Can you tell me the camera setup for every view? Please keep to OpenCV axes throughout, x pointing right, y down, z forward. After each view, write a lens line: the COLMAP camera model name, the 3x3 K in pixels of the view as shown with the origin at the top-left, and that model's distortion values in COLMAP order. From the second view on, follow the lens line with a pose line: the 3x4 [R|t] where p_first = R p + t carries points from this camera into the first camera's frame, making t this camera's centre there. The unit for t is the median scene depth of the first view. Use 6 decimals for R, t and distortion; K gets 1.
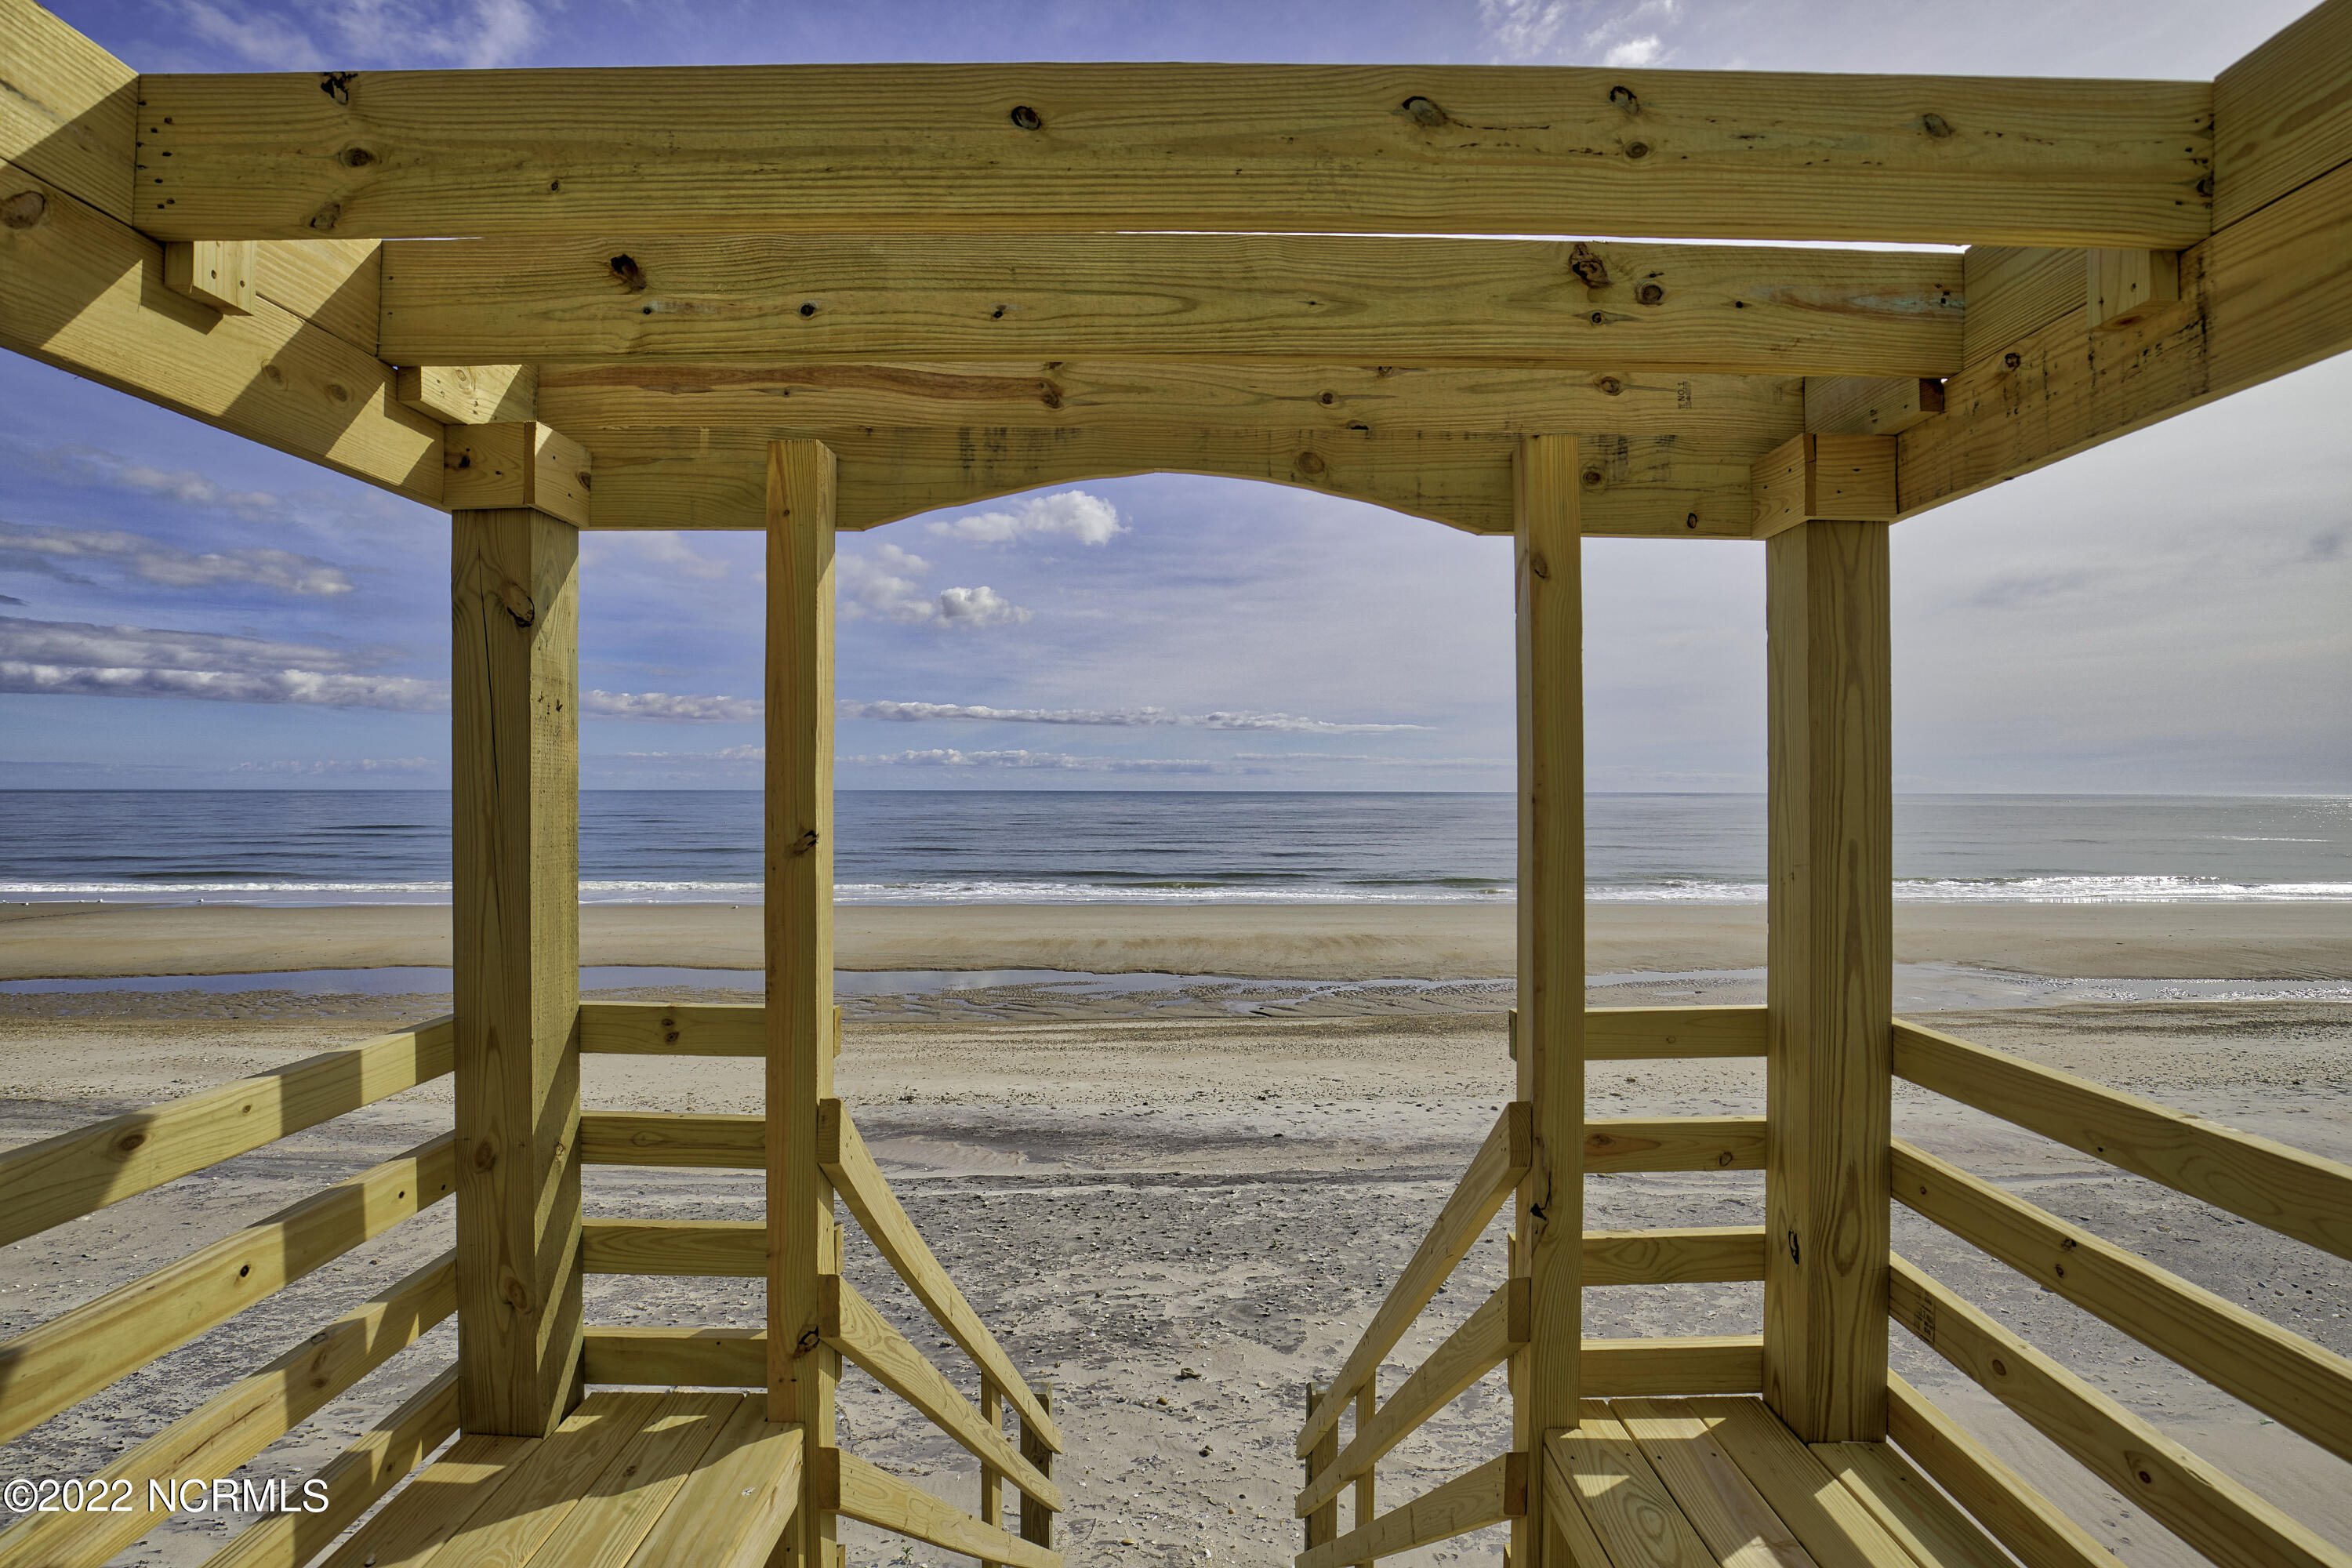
lens RADIAL K [[1082.3, 0, 1184.8], [0, 1082.3, 787.7], [0, 0, 1]] dist [-0.031948, 0.006575]
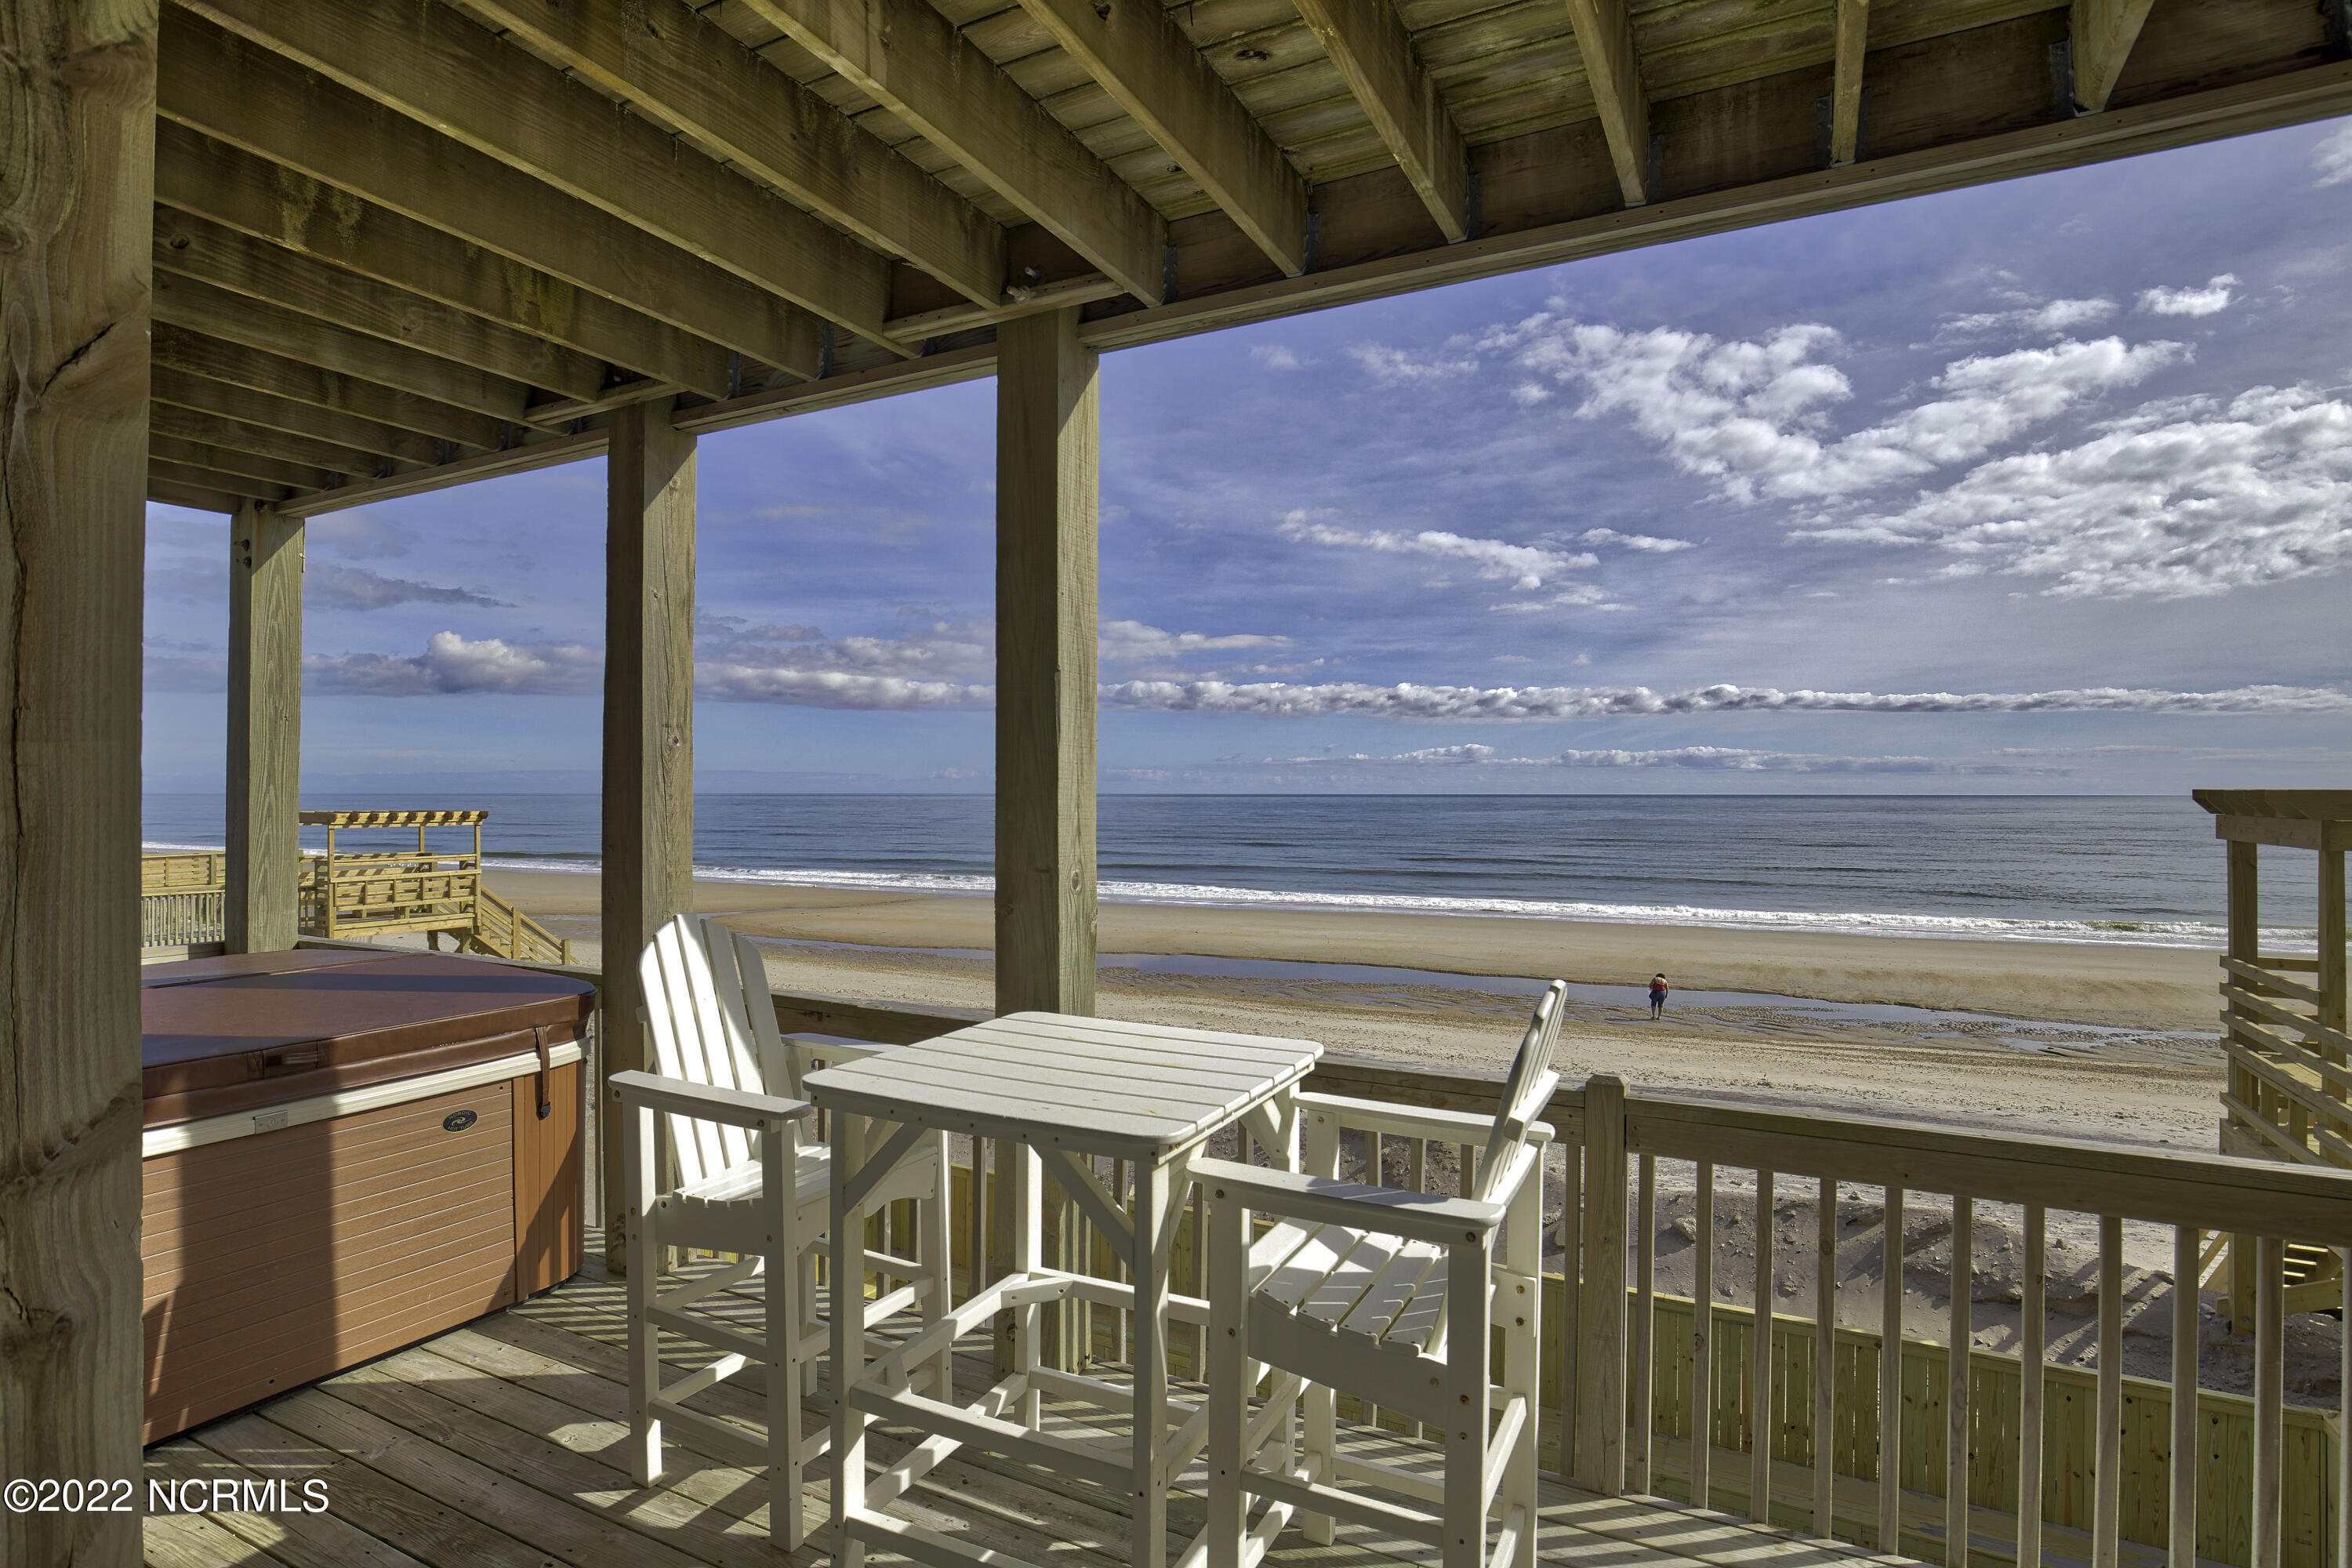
lens RADIAL K [[1248.3, 0, 1159.2], [0, 1248.3, 794.0], [0, 0, 1]] dist [-0.018577, 0.001980]
pose [[0.891283, 0.002344, -0.453441, -0.632664], [0.001534, 0.999965, 0.008185, -0.163615], [0.453444, -0.007991, 0.891249, -1.635725]]
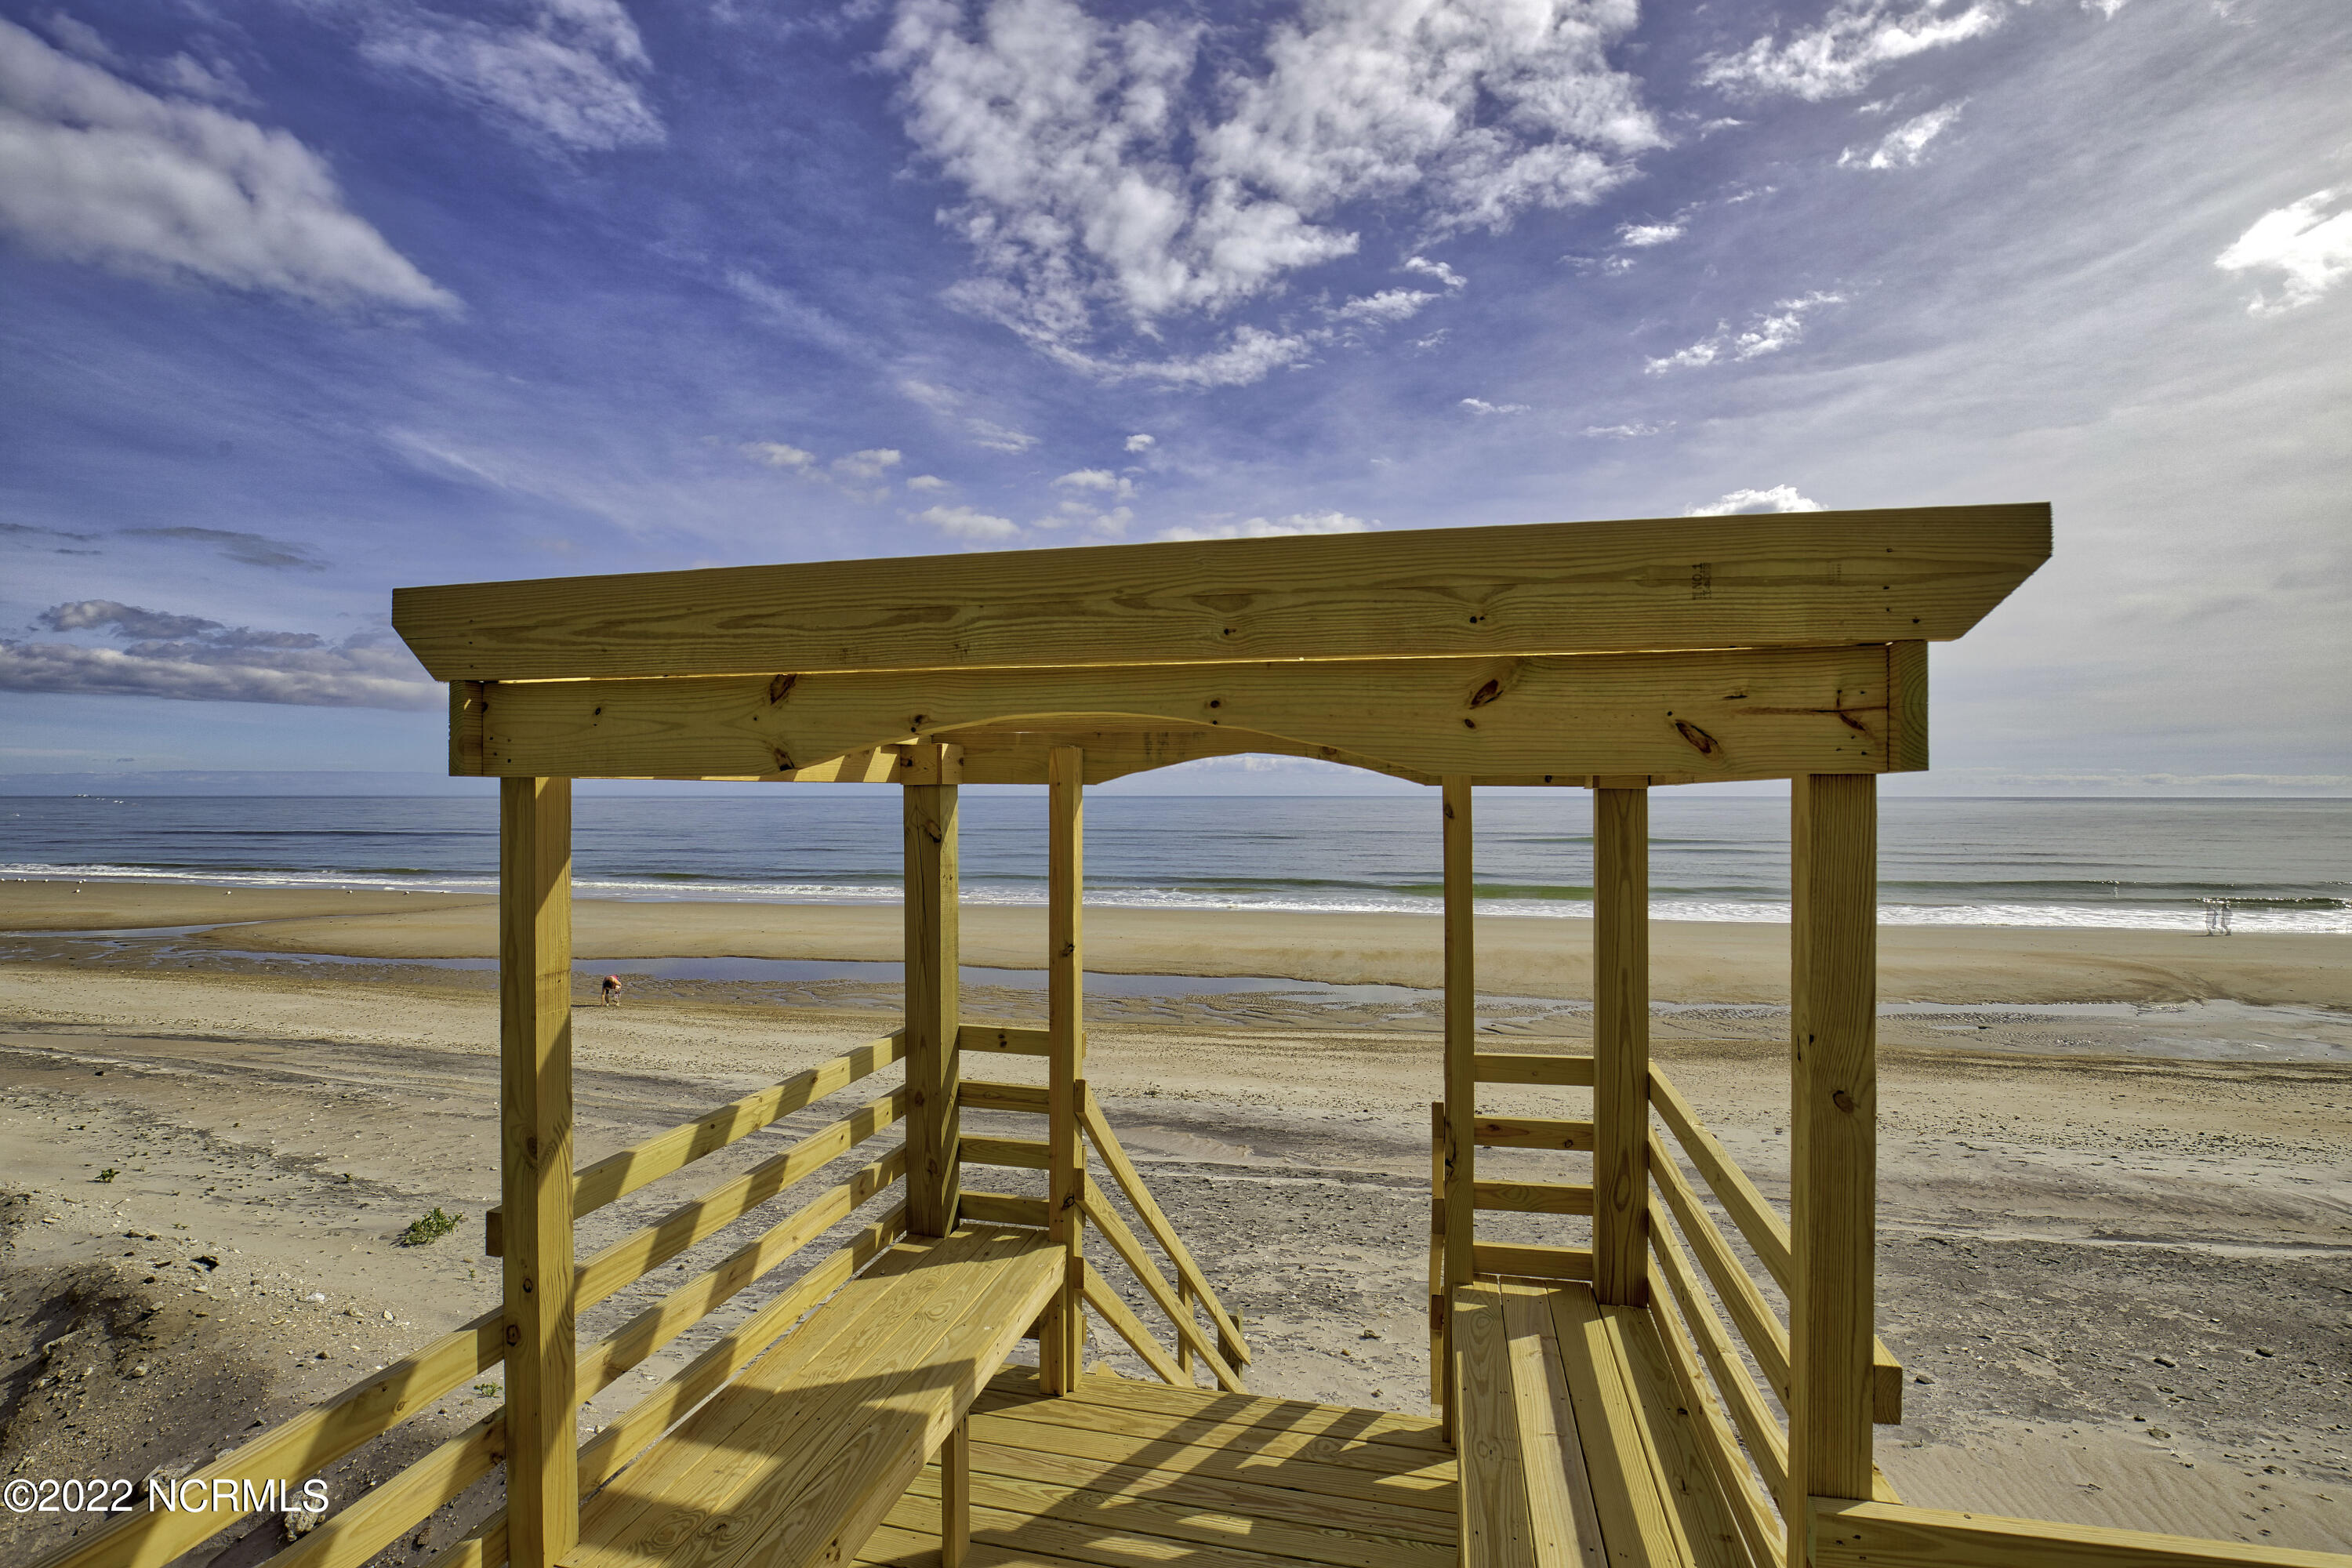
lens RADIAL K [[1082.3, 0, 1182.2], [0, 1082.3, 787.3], [0, 0, 1]] dist [-0.031948, 0.006575]
pose [[0.973797, -0.003308, -0.227395, 0.077064], [0.002088, 0.999982, -0.005606, -0.059644], [0.227409, 0.004985, 0.973786, -0.224726]]
